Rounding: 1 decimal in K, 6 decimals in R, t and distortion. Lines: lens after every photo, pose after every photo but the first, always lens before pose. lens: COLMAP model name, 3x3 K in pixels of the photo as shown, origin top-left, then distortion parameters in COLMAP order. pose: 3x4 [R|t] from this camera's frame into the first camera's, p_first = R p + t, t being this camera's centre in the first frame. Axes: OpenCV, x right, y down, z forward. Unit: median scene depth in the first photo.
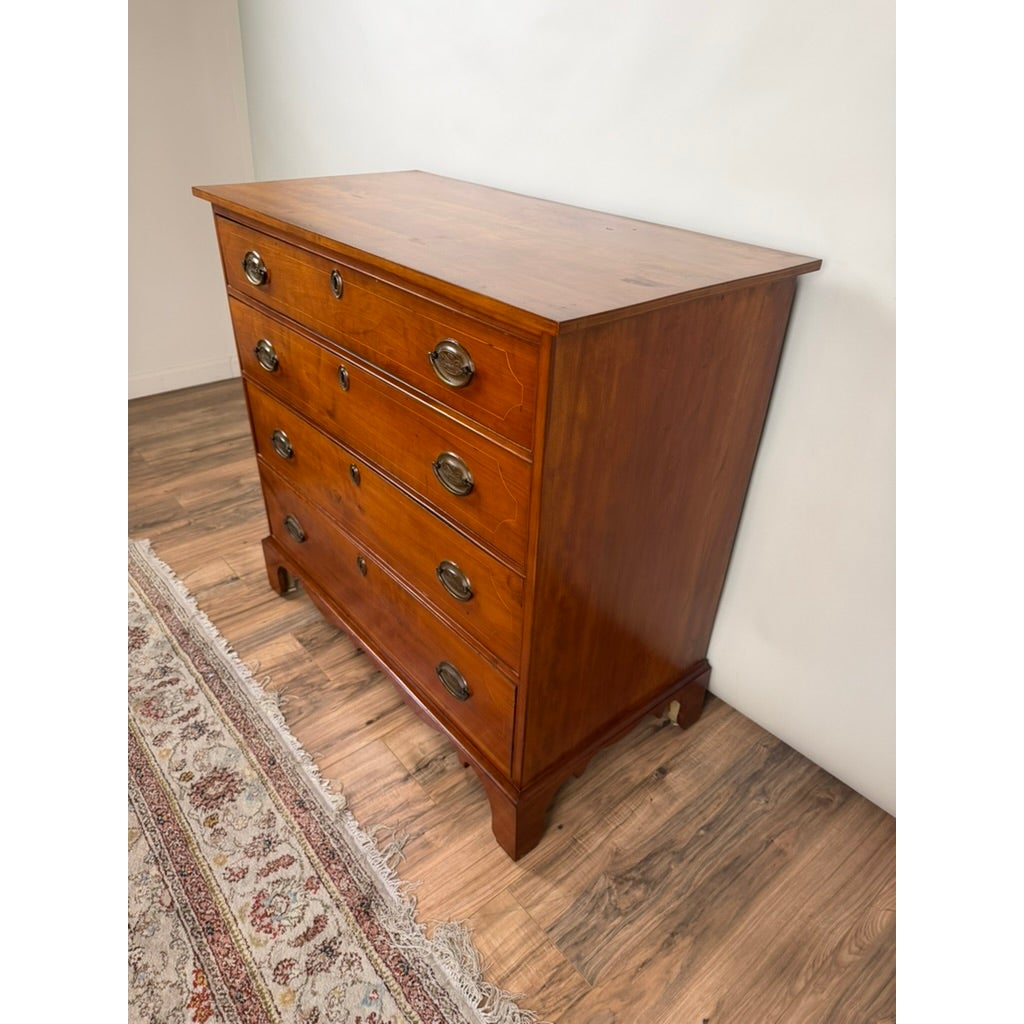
lens RADIAL K [[731.9, 0, 512.0], [0, 731.9, 512.0], [0, 0, 1]] dist [0.026663, -0.041730]
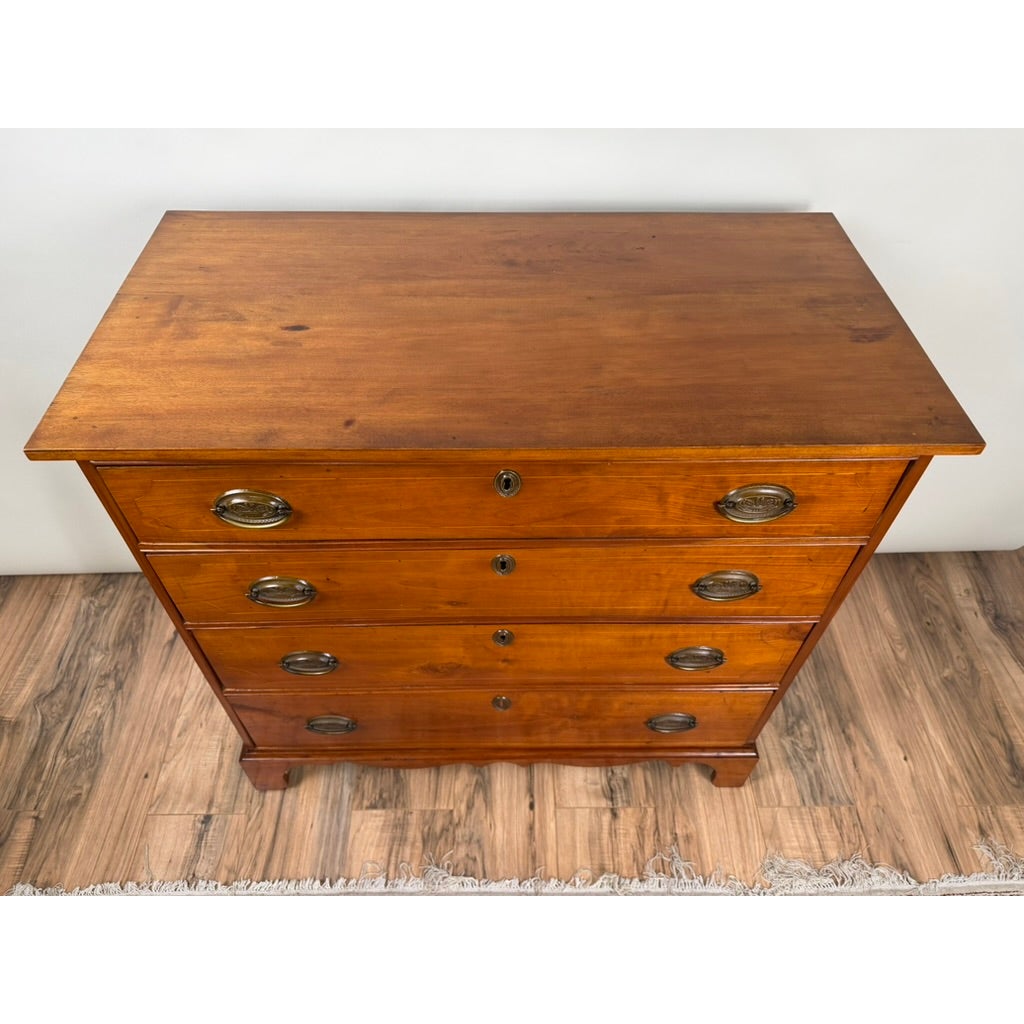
lens RADIAL K [[741.1, 0, 509.7], [0, 741.1, 508.3], [0, 0, 1]] dist [-0.006199, -0.005672]
pose [[0.634548, -0.591344, 0.497656, -0.524031], [0.417020, 0.804083, 0.423727, -0.507810], [-0.650725, -0.061343, 0.756832, 0.348236]]
